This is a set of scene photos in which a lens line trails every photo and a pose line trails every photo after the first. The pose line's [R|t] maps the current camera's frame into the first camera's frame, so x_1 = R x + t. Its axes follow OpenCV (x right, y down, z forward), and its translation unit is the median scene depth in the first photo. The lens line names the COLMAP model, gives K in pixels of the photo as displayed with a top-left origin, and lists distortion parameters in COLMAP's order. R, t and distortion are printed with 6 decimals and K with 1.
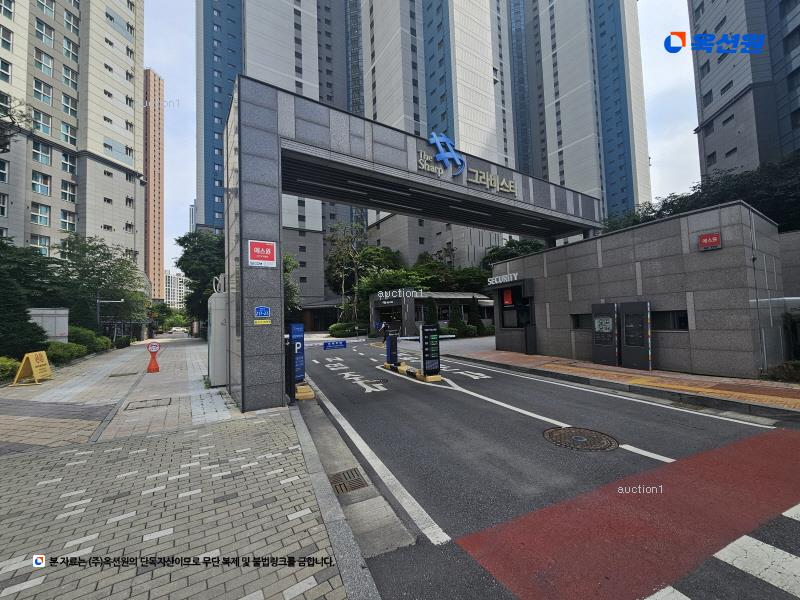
lens RADIAL K [[323.9, 0, 400.0], [0, 323.9, 300.0], [0, 0, 1]] dist [0.001523, 0.000418]
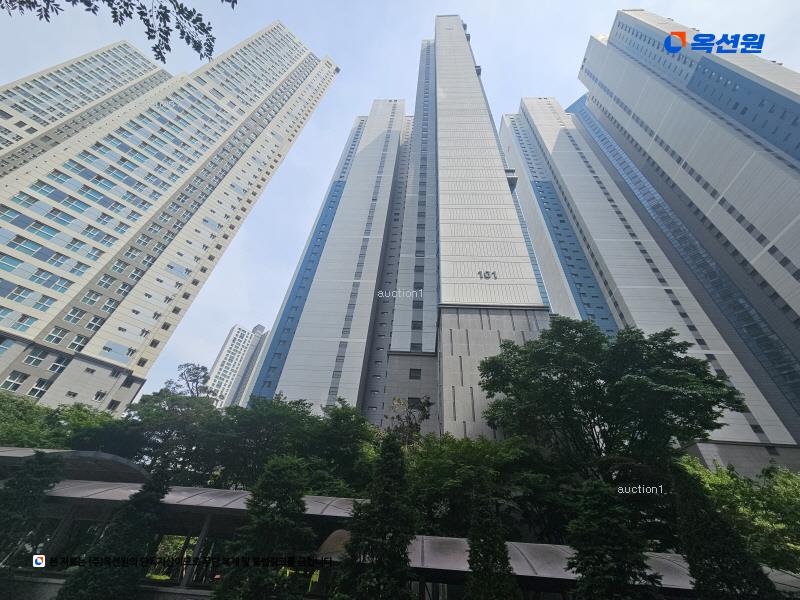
lens RADIAL K [[323.9, 0, 400.0], [0, 323.9, 300.0], [0, 0, 1]] dist [0.001523, 0.000418]
pose [[0.836397, -0.285611, -0.467832, 0.553935], [-0.060198, 0.800488, -0.596319, 0.007604], [0.544808, 0.526922, 0.652332, 0.737115]]
